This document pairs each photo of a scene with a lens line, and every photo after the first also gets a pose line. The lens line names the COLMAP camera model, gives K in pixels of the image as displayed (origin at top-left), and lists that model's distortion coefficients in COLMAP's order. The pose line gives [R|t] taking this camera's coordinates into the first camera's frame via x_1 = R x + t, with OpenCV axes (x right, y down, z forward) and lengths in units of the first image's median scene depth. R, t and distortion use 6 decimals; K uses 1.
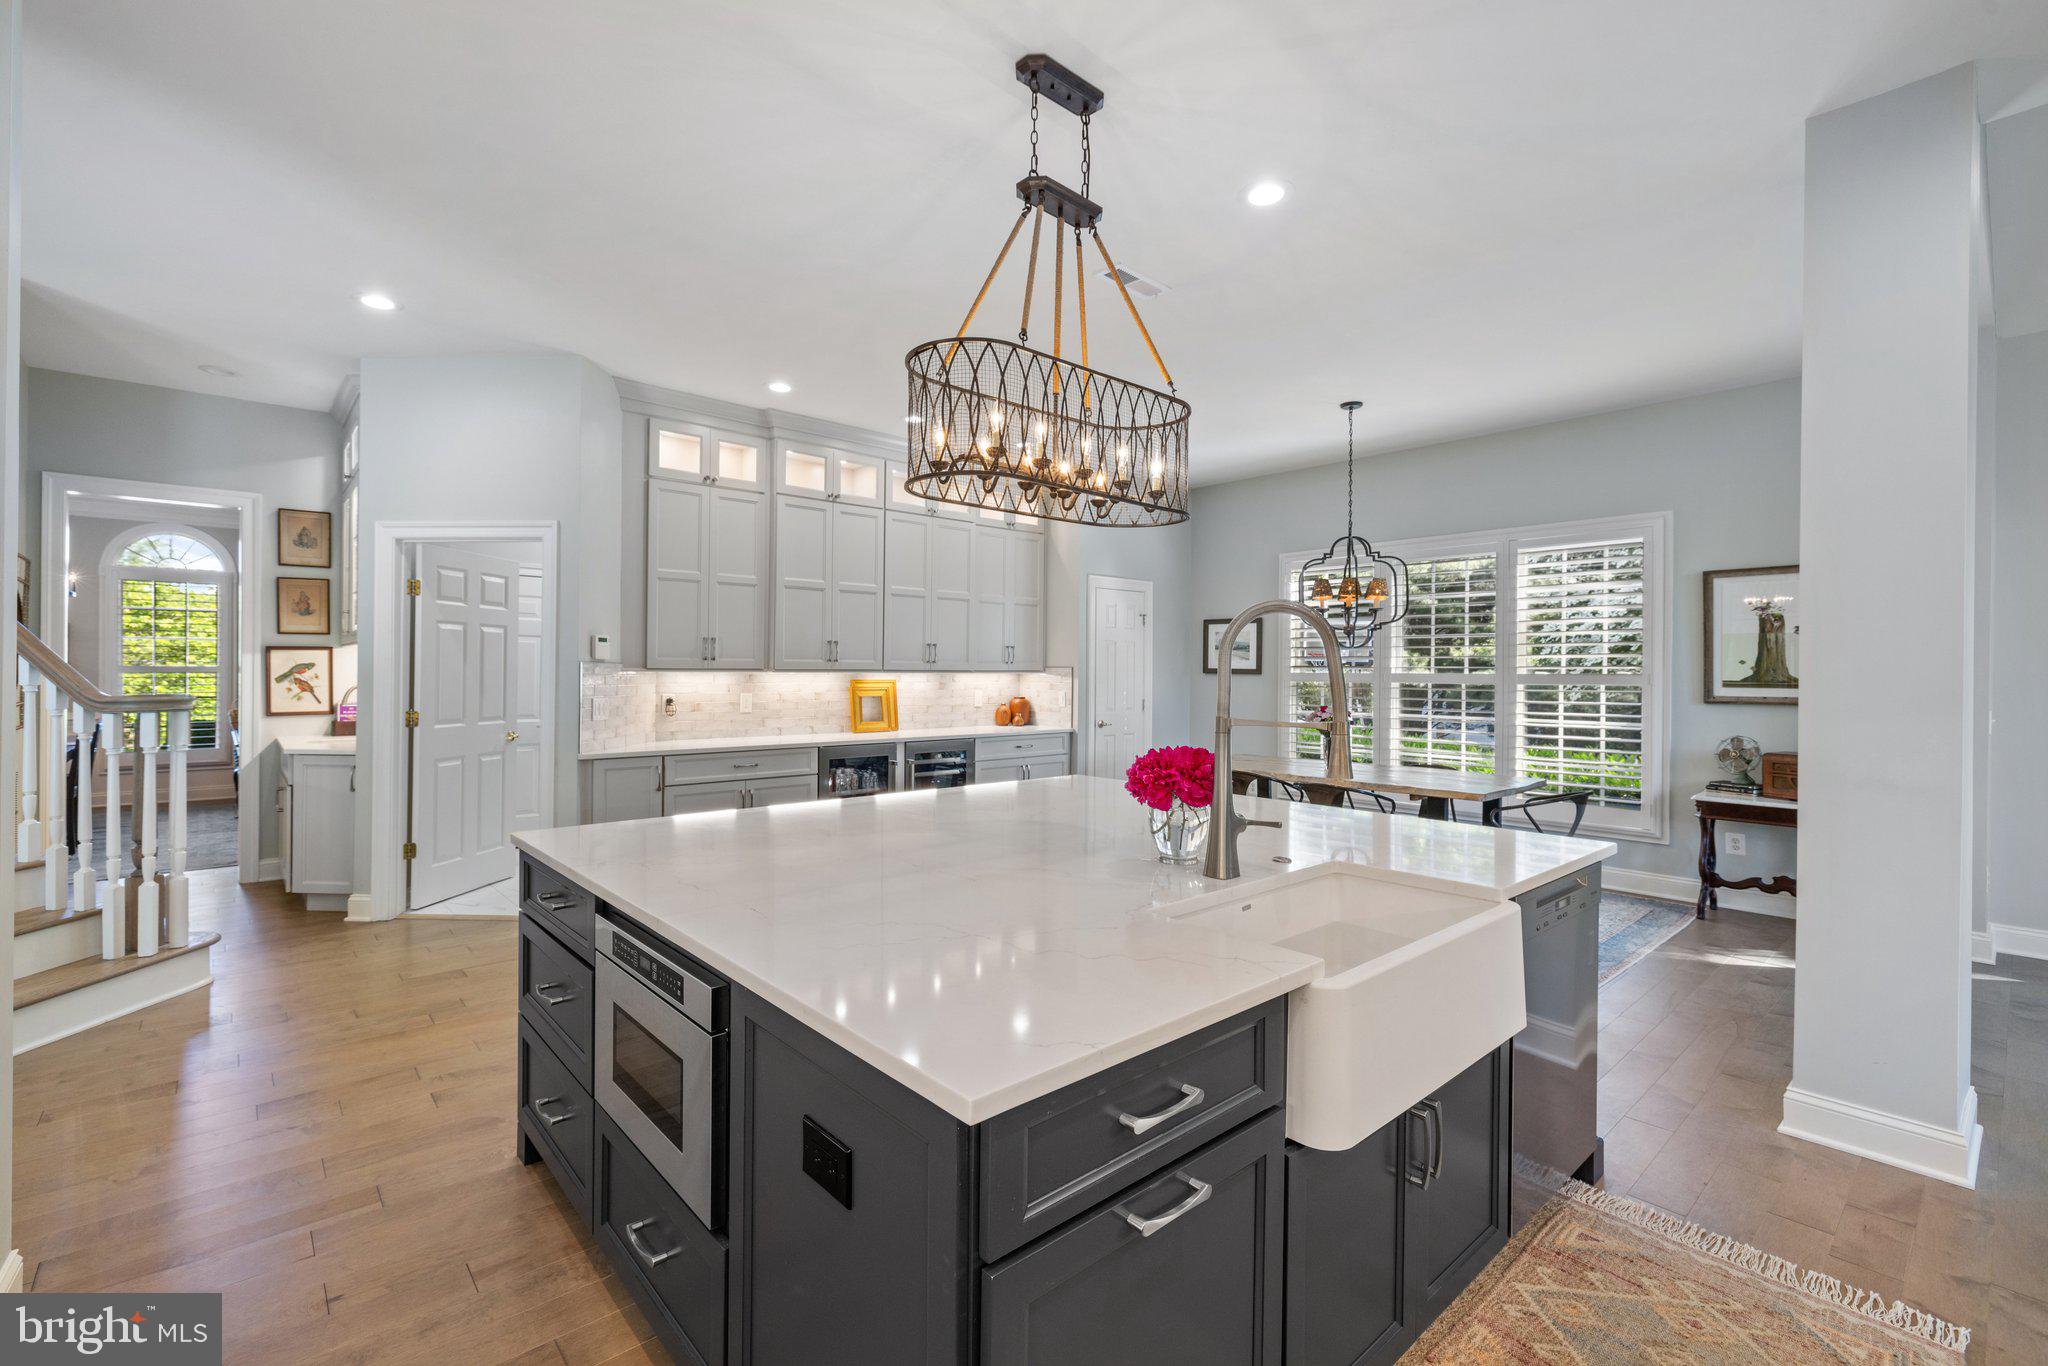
lens RADIAL K [[886.4, 0, 1010.2], [0, 886.4, 674.6], [0, 0, 1]] dist [0.000694, 0.000367]
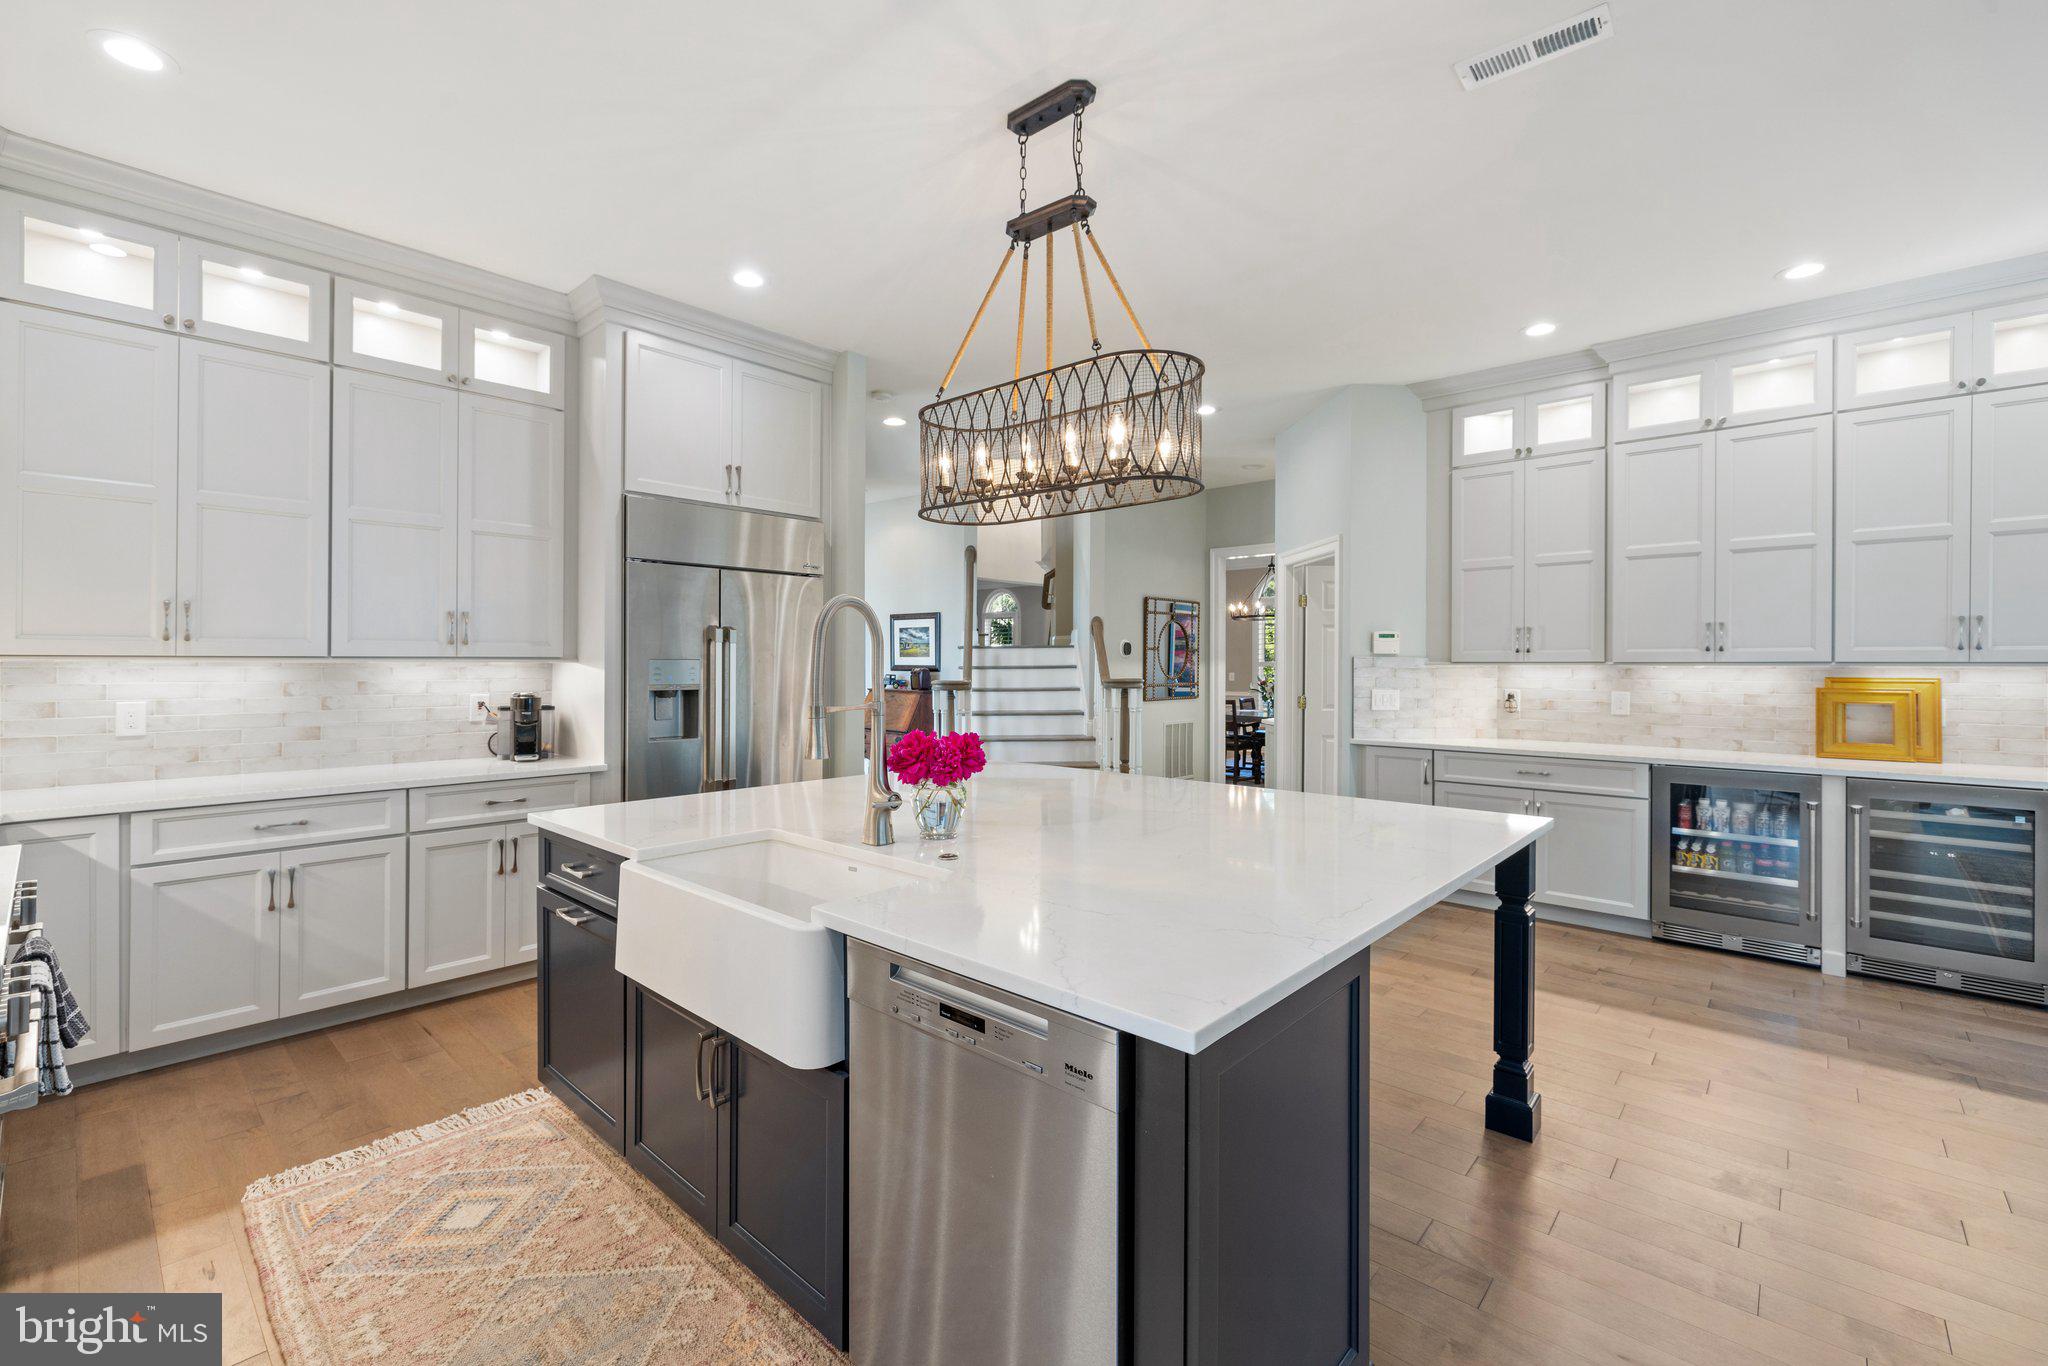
lens RADIAL K [[886.4, 0, 1010.2], [0, 886.4, 674.6], [0, 0, 1]] dist [0.000694, 0.000367]
pose [[0.104745, 0.008773, -0.994460, 0.534376], [-0.003721, 0.999958, 0.008430, 0.000472], [0.994492, 0.002817, 0.104773, 0.409270]]
